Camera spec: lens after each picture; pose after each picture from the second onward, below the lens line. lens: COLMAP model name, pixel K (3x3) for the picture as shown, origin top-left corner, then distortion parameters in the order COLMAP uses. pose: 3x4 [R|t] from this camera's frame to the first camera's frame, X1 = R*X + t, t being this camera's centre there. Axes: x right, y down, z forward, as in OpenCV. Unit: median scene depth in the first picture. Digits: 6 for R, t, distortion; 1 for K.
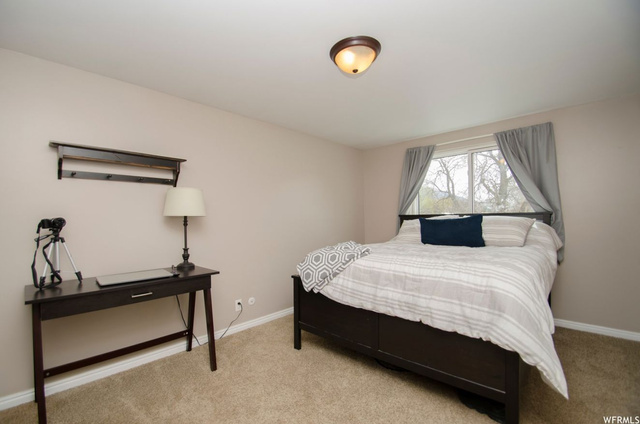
lens RADIAL K [[280.9, 0, 311.9], [0, 280.9, 214.1], [0, 0, 1]] dist [-0.001577, -0.000165]
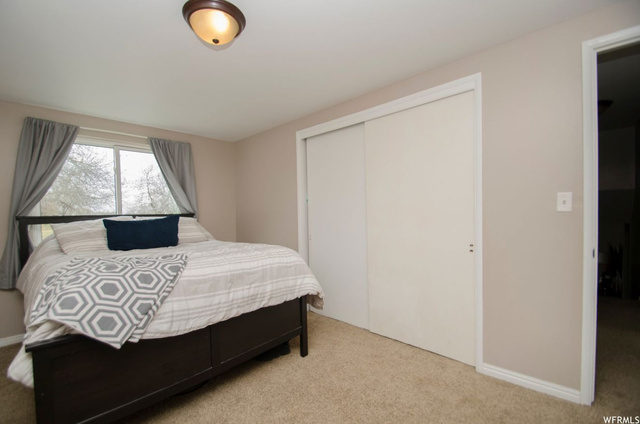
lens RADIAL K [[280.9, 0, 311.9], [0, 280.9, 214.1], [0, 0, 1]] dist [-0.001577, -0.000165]
pose [[0.003653, 0.008065, 0.999961, -0.465749], [0.007061, 0.999942, -0.008091, 0.010011], [-0.999968, 0.007090, 0.003595, 0.487156]]
